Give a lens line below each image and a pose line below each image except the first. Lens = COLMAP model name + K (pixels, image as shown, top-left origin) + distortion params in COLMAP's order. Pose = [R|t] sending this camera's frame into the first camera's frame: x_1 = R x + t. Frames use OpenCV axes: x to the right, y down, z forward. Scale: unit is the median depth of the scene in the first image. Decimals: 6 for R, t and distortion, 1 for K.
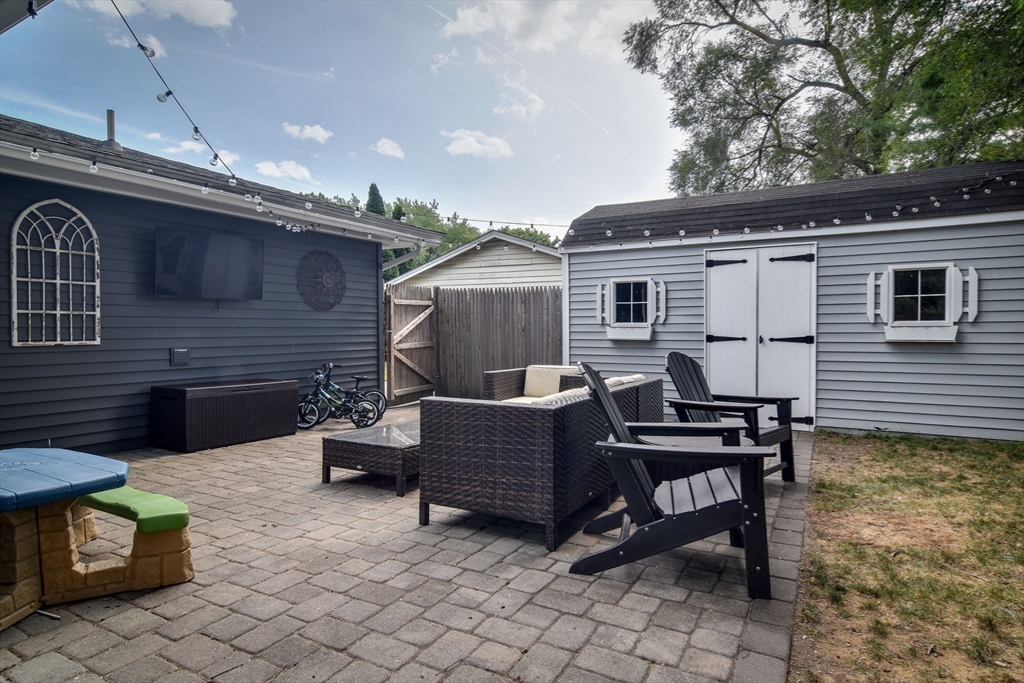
lens RADIAL K [[552.5, 0, 515.4], [0, 552.5, 336.1], [0, 0, 1]] dist [-0.018299, -0.000822]
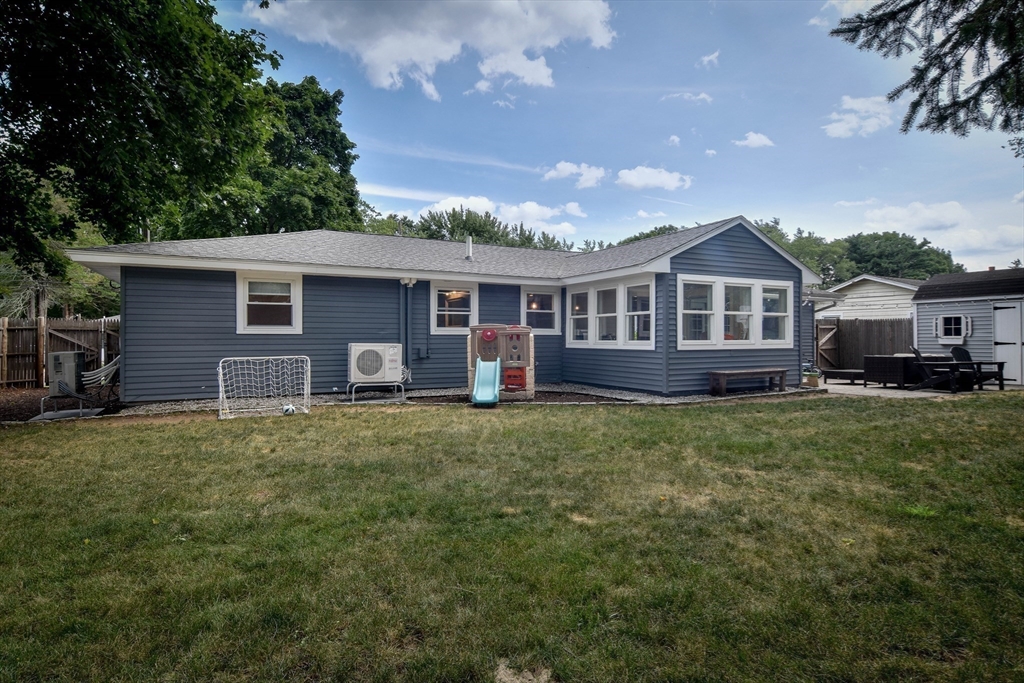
lens RADIAL K [[552.5, 0, 512.1], [0, 552.5, 340.0], [0, 0, 1]] dist [-0.018299, -0.000822]
pose [[0.840050, -0.002331, -0.542504, -0.045455], [-0.006870, 0.999865, -0.014934, 0.020842], [0.542466, 0.016272, 0.839920, -1.031265]]
